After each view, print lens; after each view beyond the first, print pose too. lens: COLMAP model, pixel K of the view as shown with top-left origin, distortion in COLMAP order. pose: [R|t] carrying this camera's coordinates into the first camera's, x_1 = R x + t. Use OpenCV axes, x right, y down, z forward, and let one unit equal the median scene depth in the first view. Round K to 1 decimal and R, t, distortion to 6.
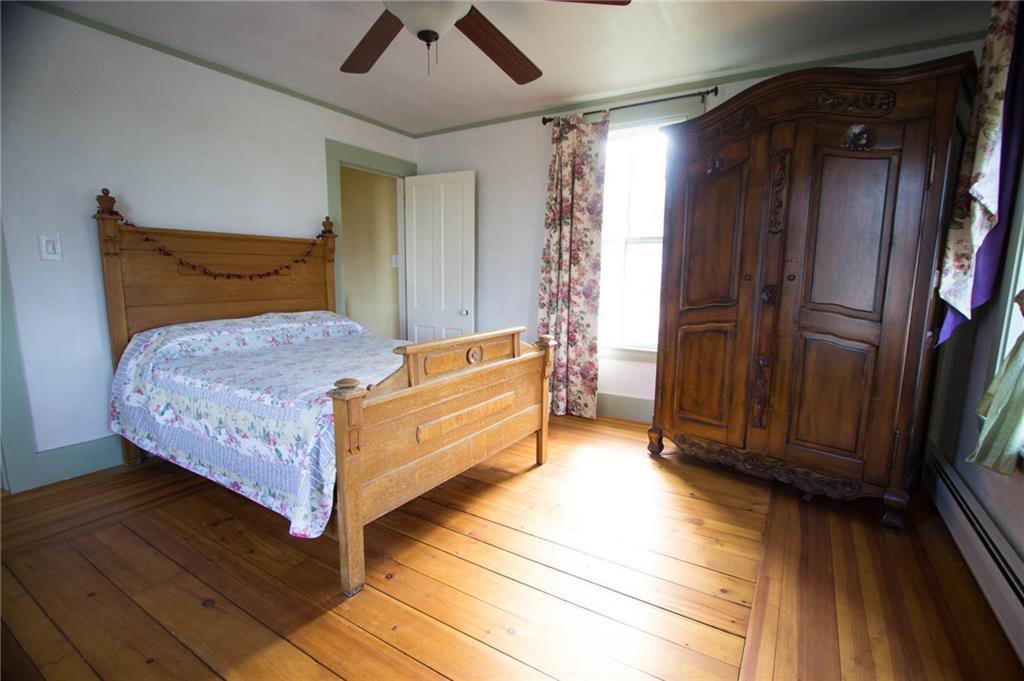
lens RADIAL K [[475.5, 0, 521.1], [0, 475.5, 343.1], [0, 0, 1]] dist [-0.018676, 0.000515]
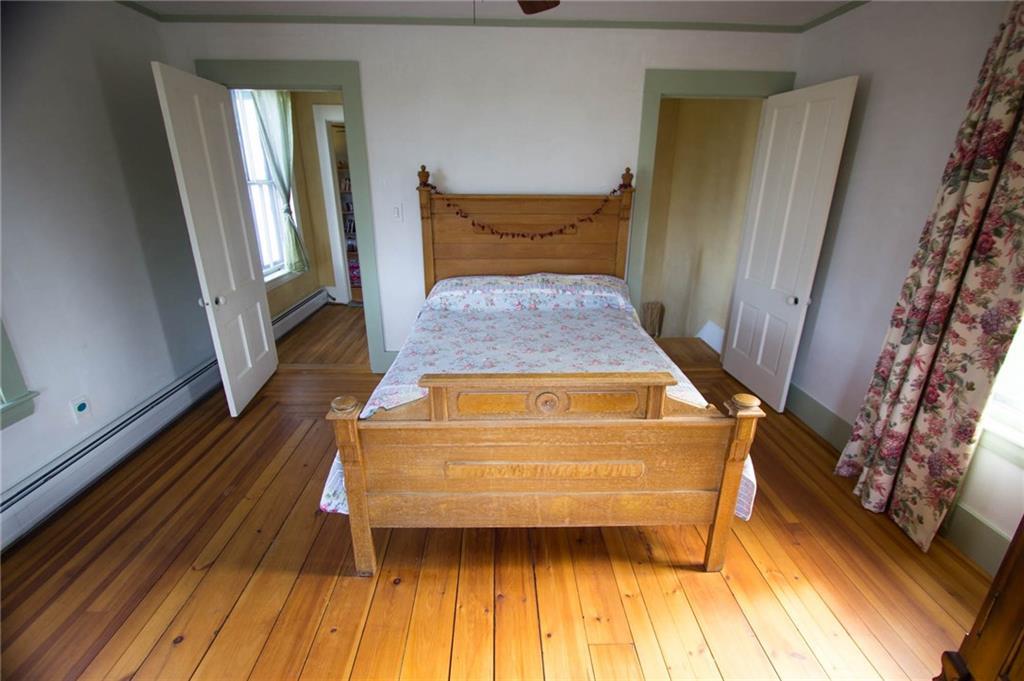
lens RADIAL K [[475.5, 0, 521.1], [0, 475.5, 343.1], [0, 0, 1]] dist [-0.018676, 0.000515]
pose [[0.536882, 0.278544, -0.796349, 0.281695], [-0.122230, 0.959646, 0.253257, -0.156821], [0.834756, -0.038632, 0.549263, 0.347147]]
